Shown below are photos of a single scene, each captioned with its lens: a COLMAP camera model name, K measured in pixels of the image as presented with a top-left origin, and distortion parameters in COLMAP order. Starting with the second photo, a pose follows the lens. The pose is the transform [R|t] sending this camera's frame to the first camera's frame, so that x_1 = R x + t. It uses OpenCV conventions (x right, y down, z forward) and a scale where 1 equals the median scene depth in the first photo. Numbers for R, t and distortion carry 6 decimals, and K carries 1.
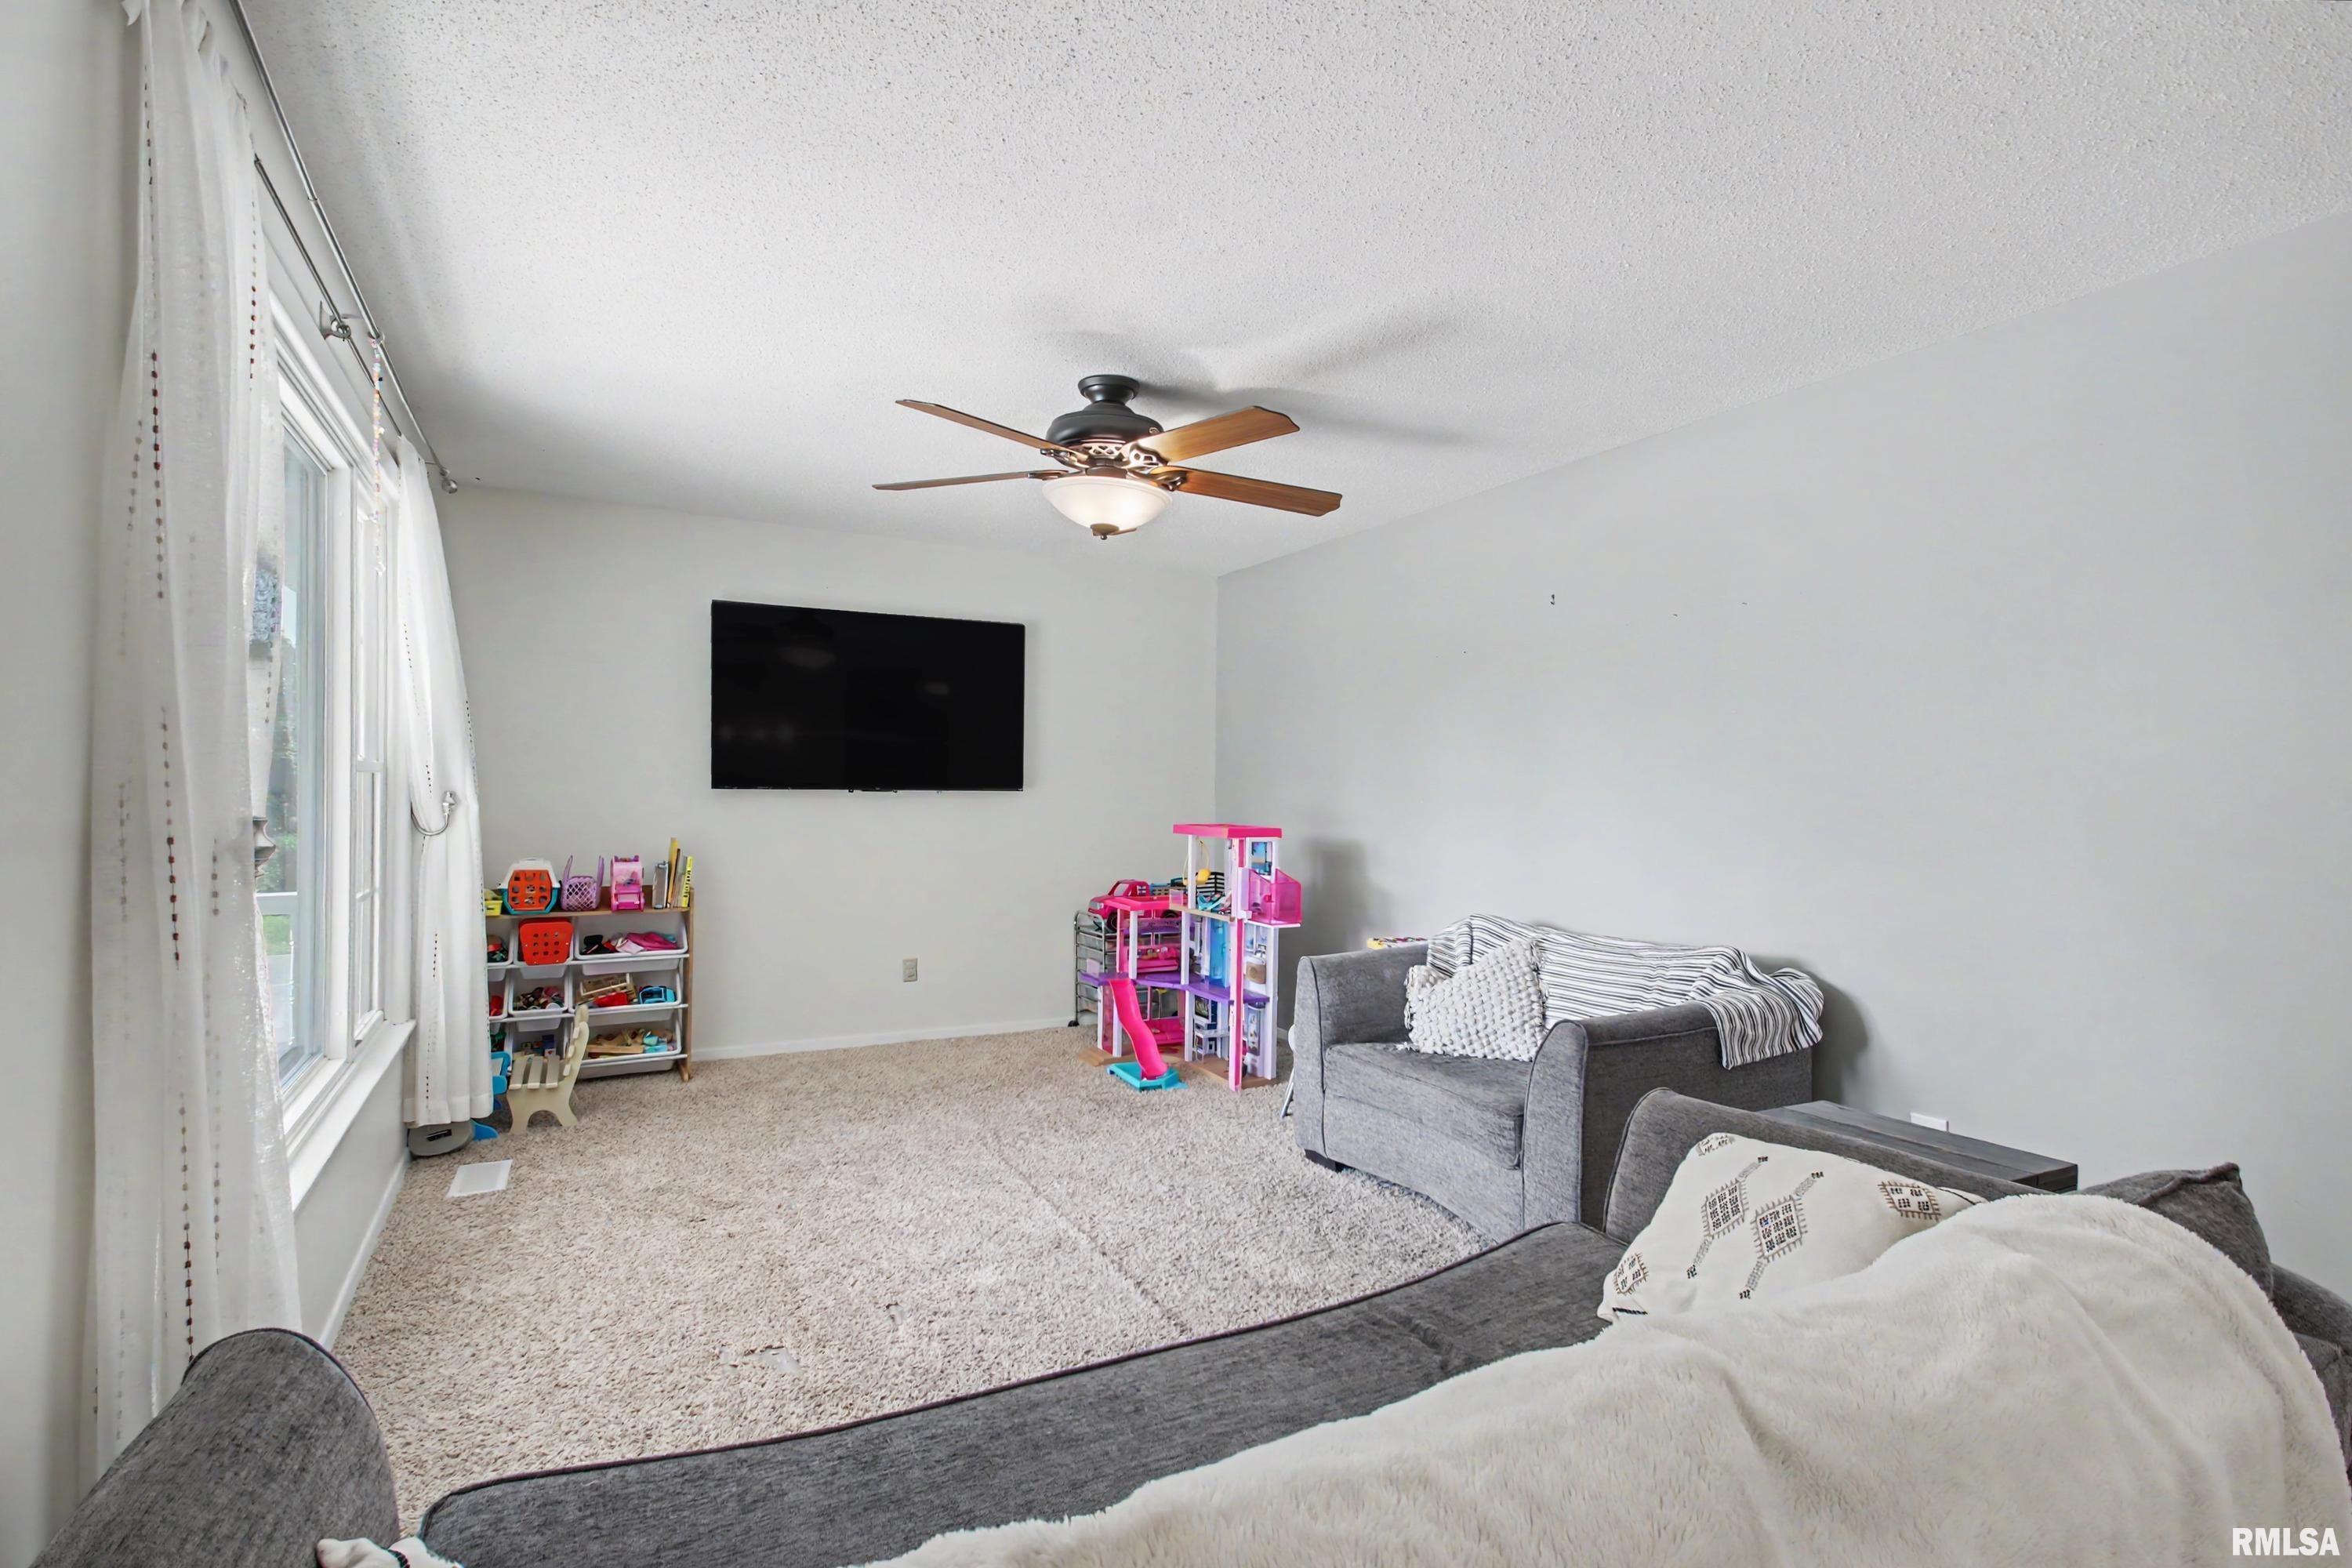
lens RADIAL K [[1101.4, 0, 1176.0], [0, 1101.4, 784.0], [0, 0, 1]] dist [-0.001888, -0.000156]
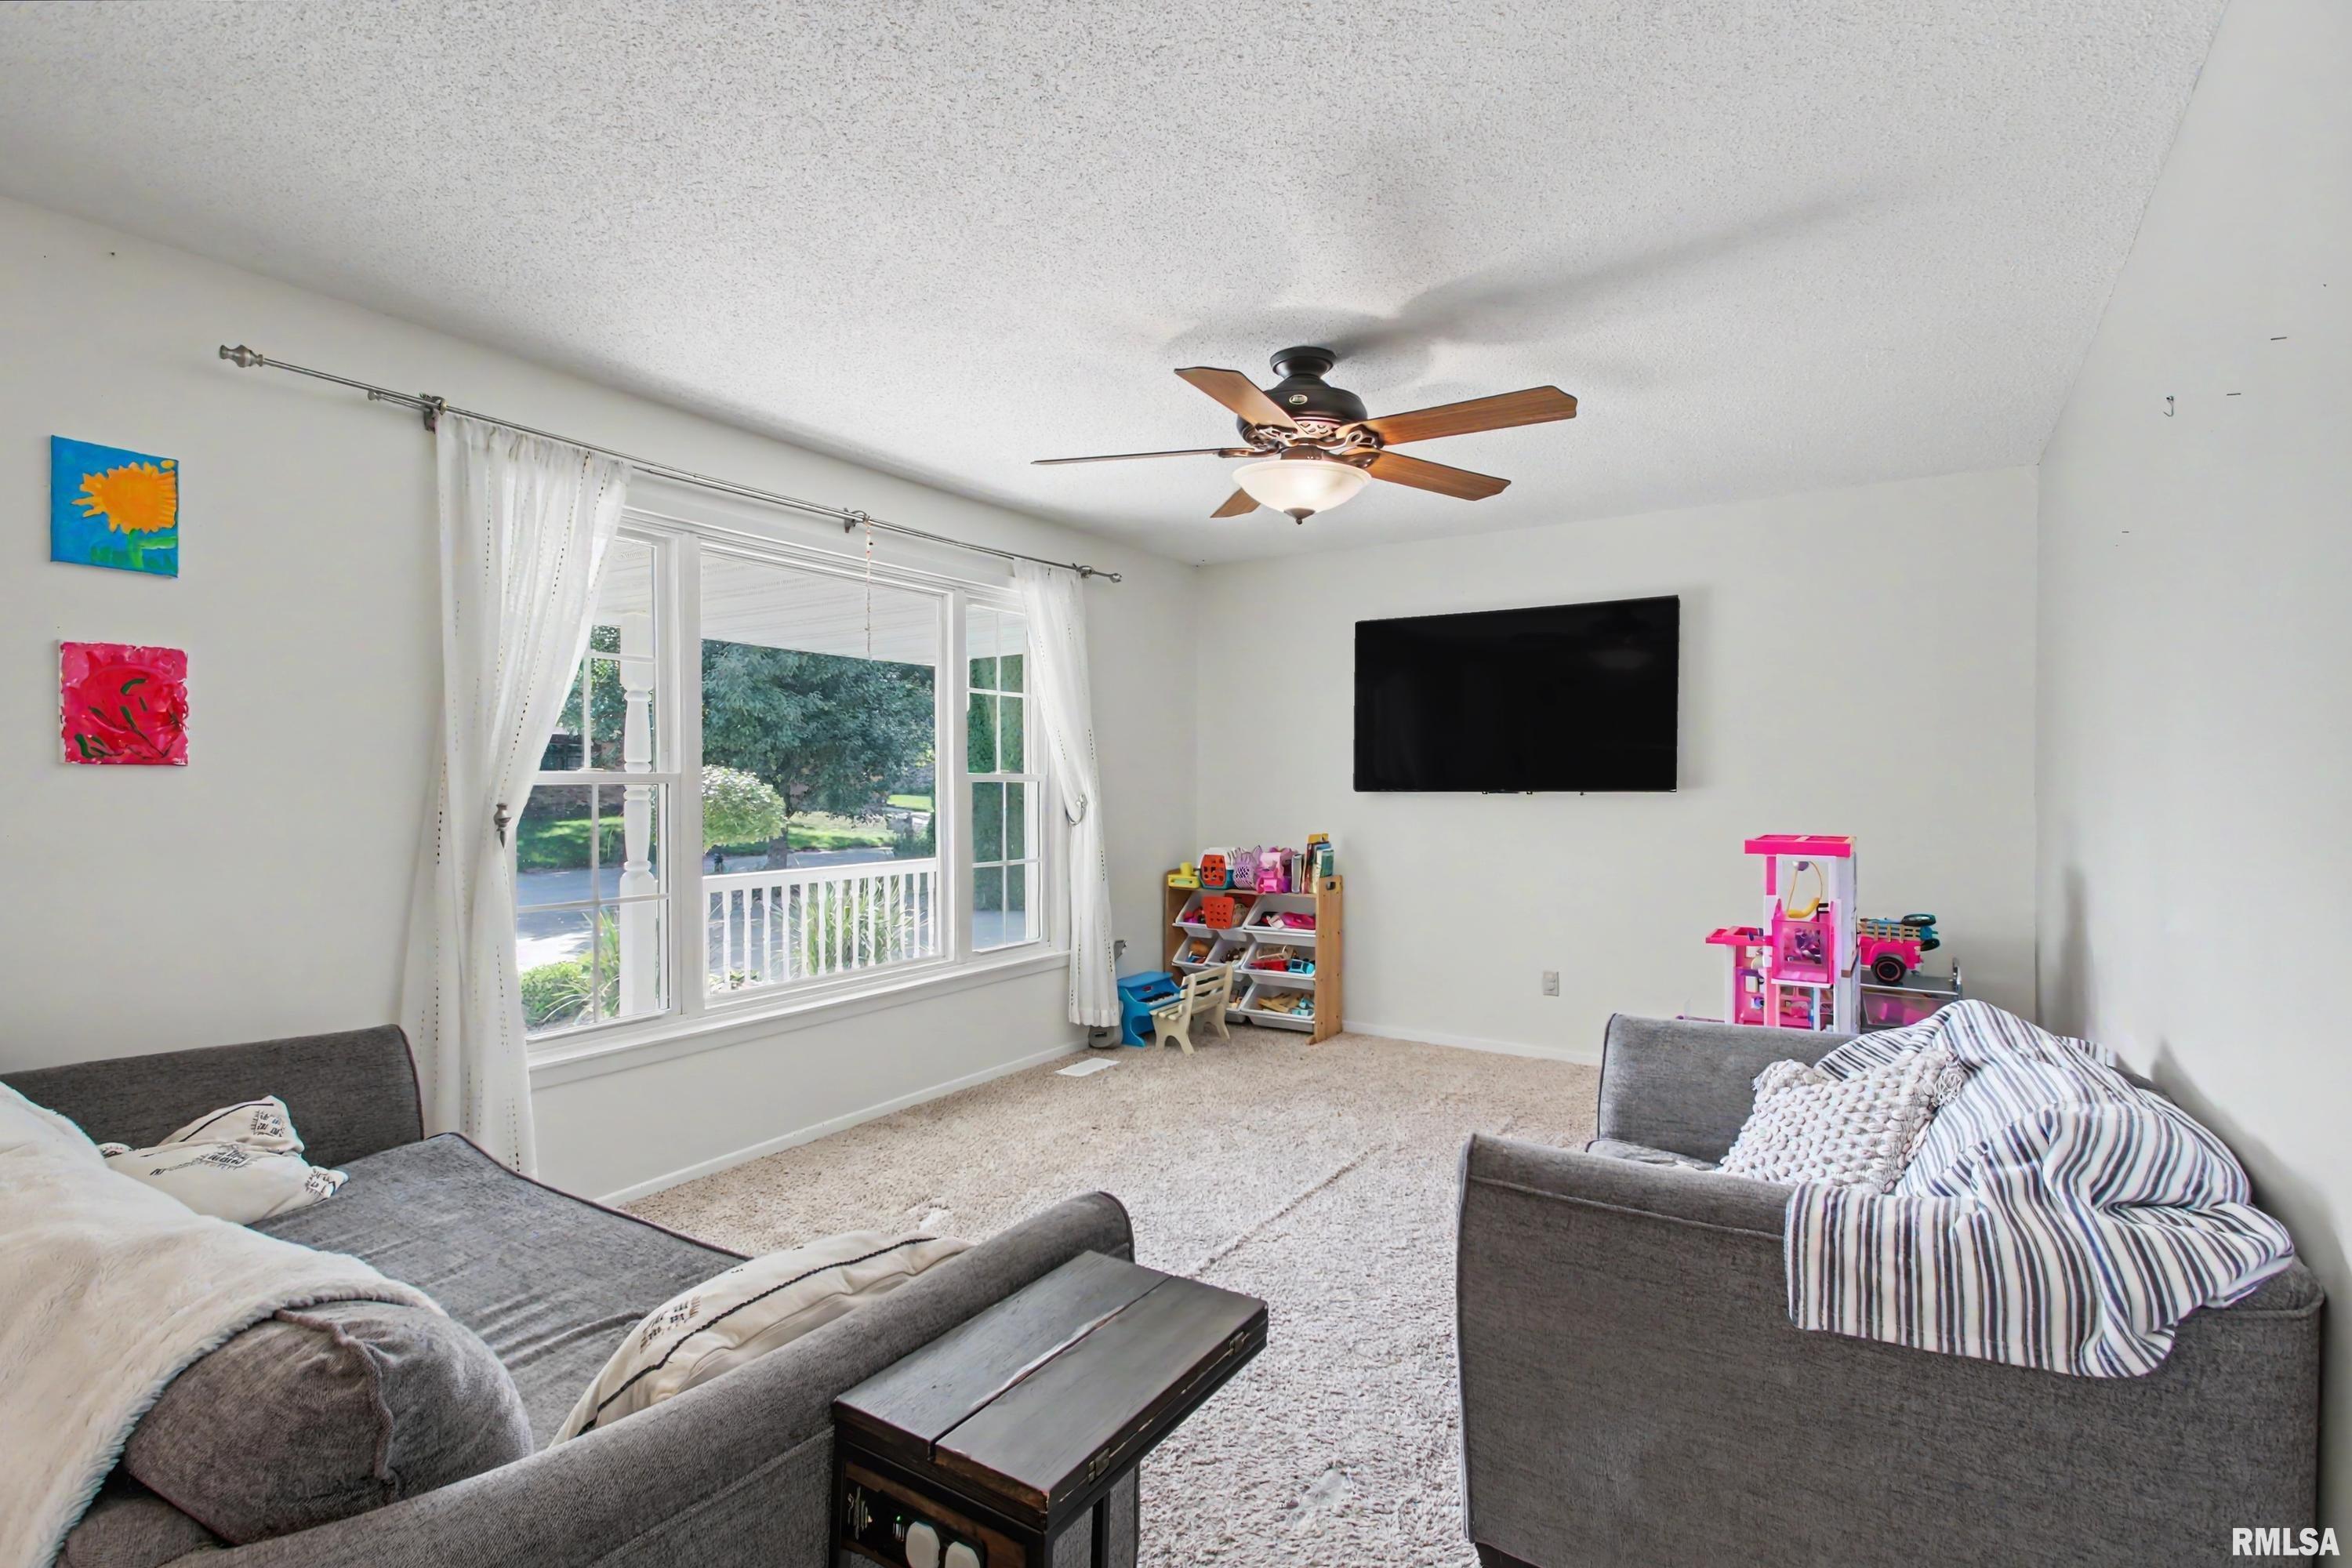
lens RADIAL K [[1116.4, 0, 1176.0], [0, 1116.4, 784.0], [0, 0, 1]] dist [0.000014, 0.000054]
pose [[0.484642, -0.009297, -0.874663, 0.518140], [0.009641, 0.999940, -0.005287, 0.001621], [0.874659, -0.005870, 0.484702, 0.312108]]
